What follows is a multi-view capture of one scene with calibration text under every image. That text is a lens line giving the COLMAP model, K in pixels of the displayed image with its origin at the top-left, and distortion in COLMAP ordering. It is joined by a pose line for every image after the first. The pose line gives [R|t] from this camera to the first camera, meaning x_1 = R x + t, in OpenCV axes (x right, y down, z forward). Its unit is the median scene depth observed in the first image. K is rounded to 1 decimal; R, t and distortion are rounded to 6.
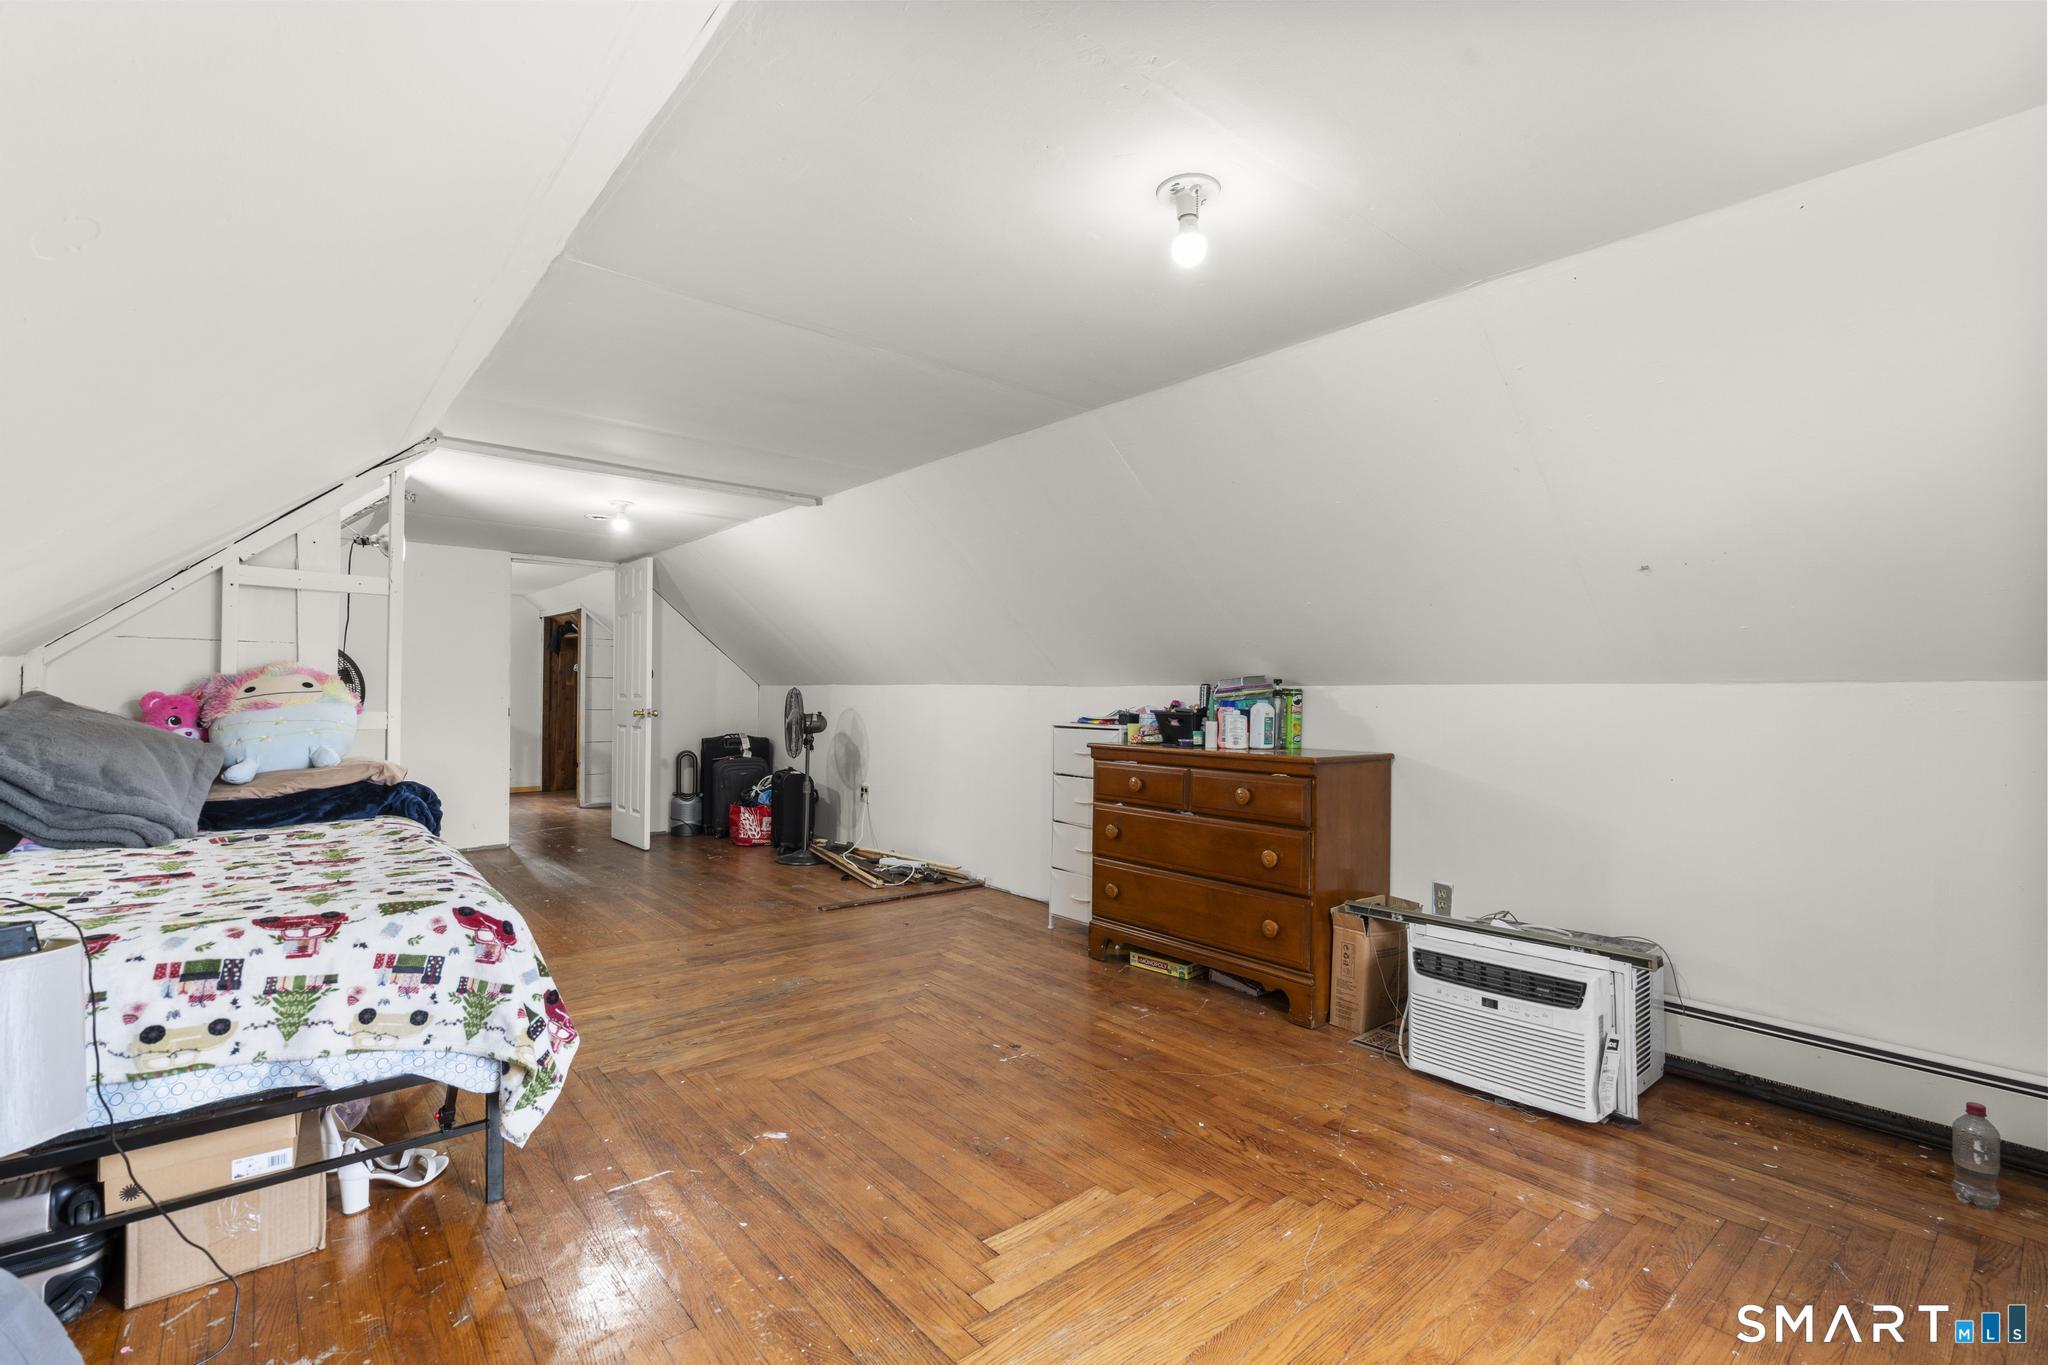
lens RADIAL K [[917.9, 0, 1025.6], [0, 917.9, 695.1], [0, 0, 1]] dist [-0.003266, 0.003825]
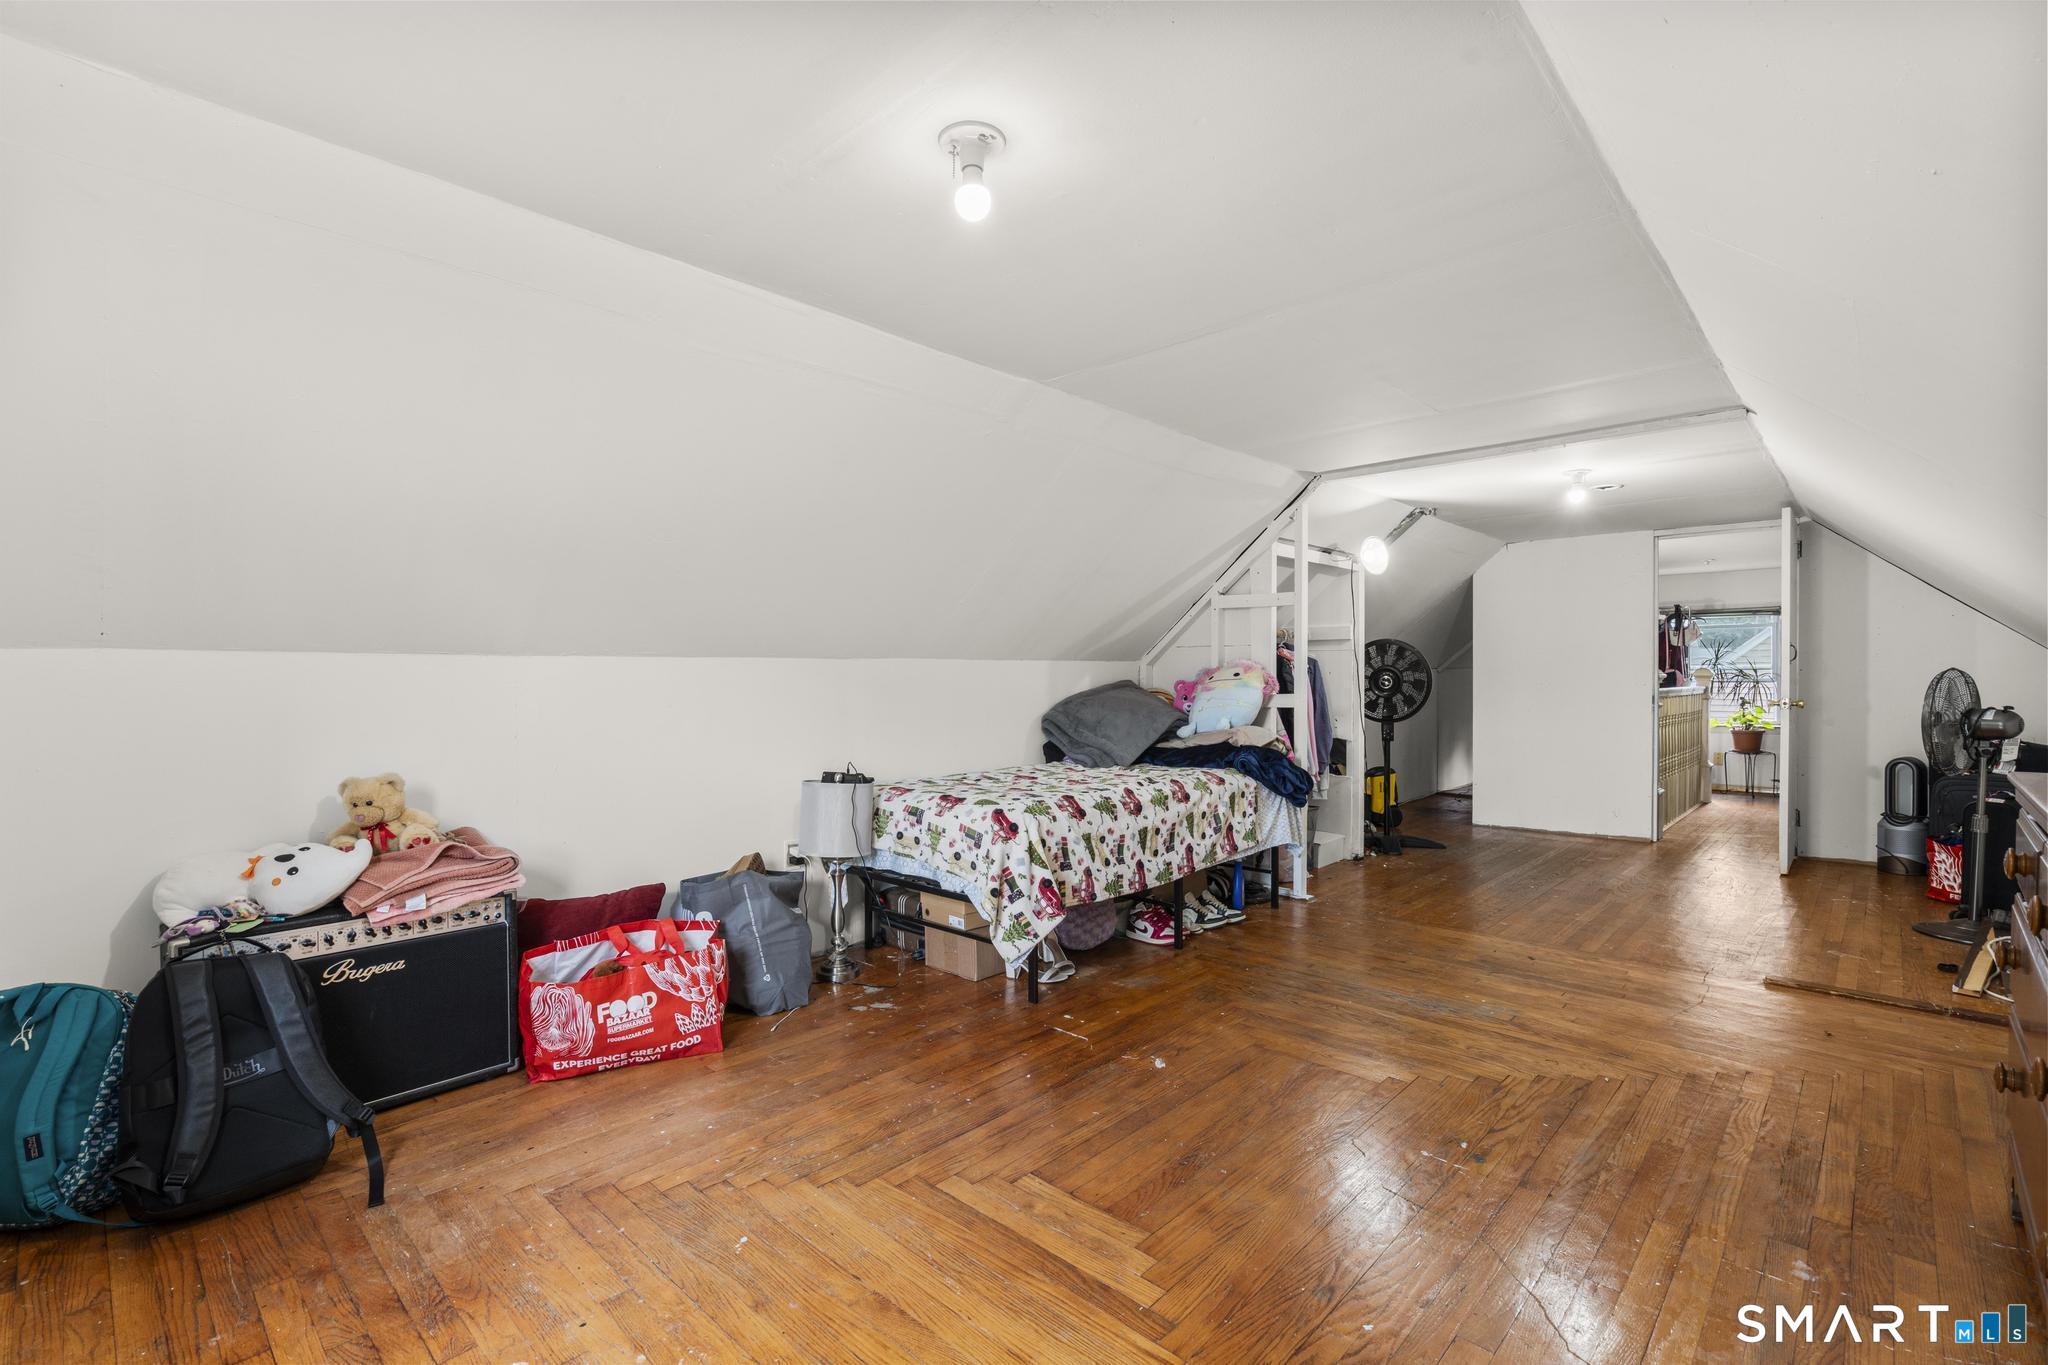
lens RADIAL K [[917.9, 0, 1026.0], [0, 917.9, 678.1], [0, 0, 1]] dist [-0.003266, 0.003825]
pose [[0.113888, -0.007964, -0.993462, 1.089818], [0.002381, 0.999967, -0.007743, 0.008872], [0.993491, -0.001484, 0.113903, 0.902770]]
